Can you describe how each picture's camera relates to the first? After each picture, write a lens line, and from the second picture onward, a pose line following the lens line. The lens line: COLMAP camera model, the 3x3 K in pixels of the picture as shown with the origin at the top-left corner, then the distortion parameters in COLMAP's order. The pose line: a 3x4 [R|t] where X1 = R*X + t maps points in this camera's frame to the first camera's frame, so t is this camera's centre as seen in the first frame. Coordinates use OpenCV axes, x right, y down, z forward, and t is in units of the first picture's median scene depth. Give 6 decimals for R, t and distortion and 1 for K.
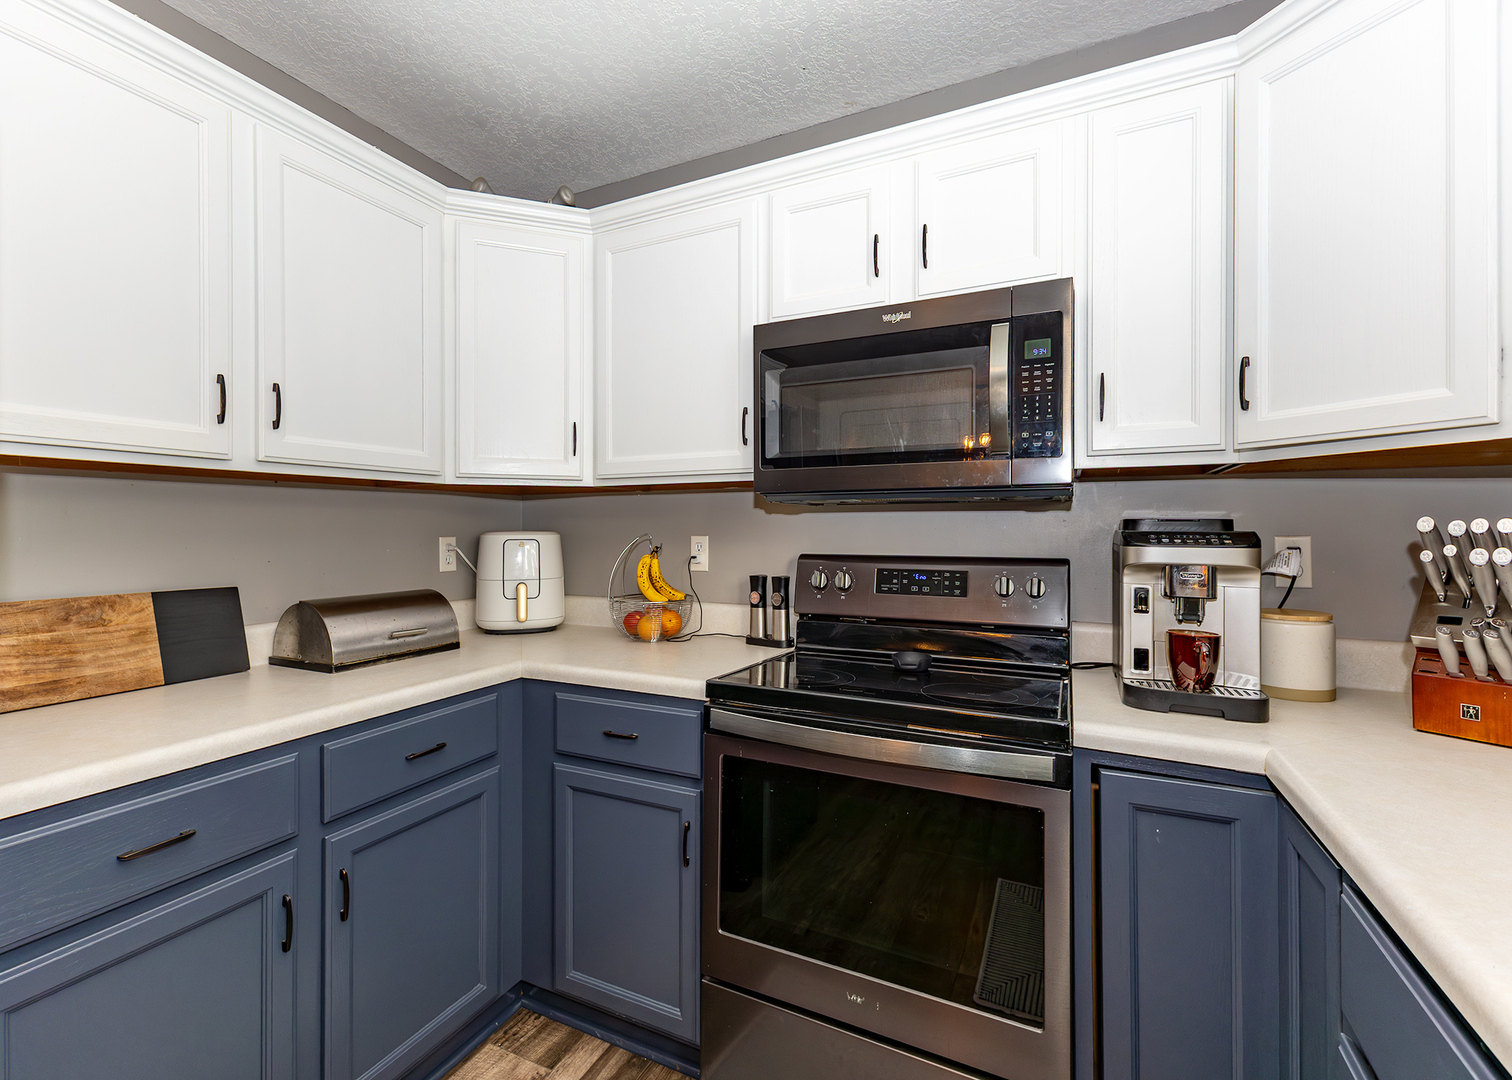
lens RADIAL K [[672.7, 0, 751.8], [0, 672.7, 534.1], [0, 0, 1]] dist [0.002736, 0.000218]
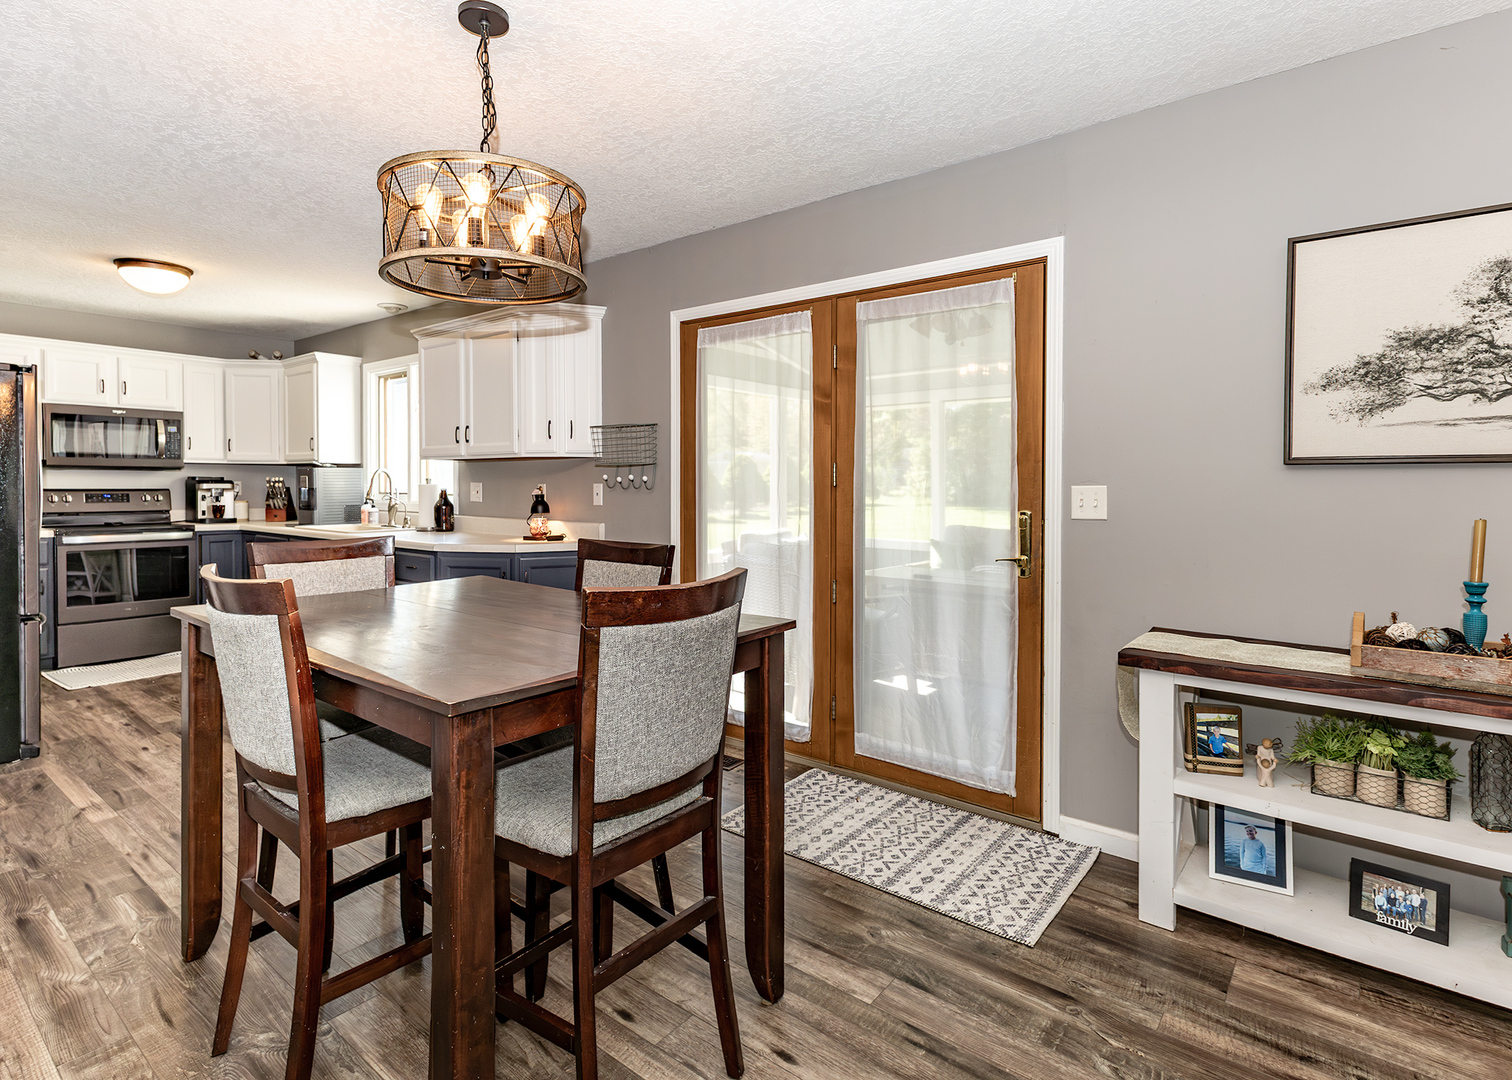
lens RADIAL K [[710.7, 0, 752.2], [0, 710.7, 505.4], [0, 0, 1]] dist [0.018704, 0.000041]
pose [[0.179307, -0.028395, 0.983383, -2.876303], [-0.001865, 0.999572, 0.029202, 0.015307], [-0.983791, -0.007070, 0.179177, -2.801115]]
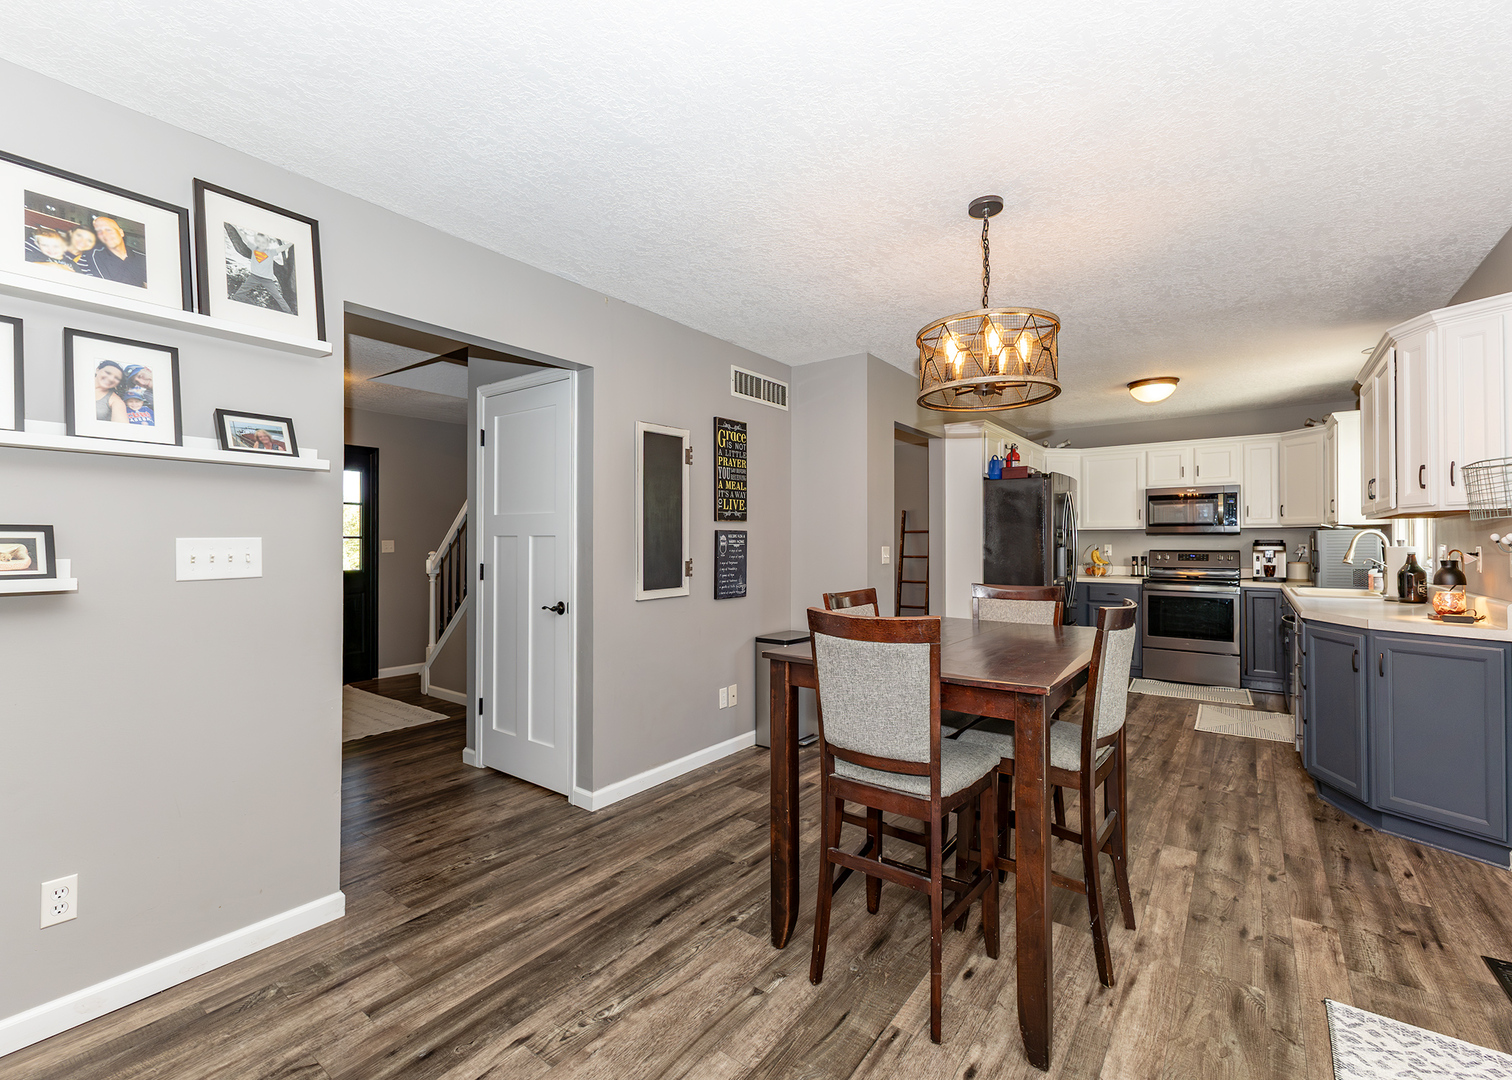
lens RADIAL K [[672.7, 0, 751.8], [0, 672.7, 534.1], [0, 0, 1]] dist [0.002736, 0.000218]
pose [[0.985308, -0.004489, -0.170728, -1.902206], [0.001586, 0.999852, -0.017140, 0.008862], [0.170780, 0.016617, 0.985169, -3.857360]]
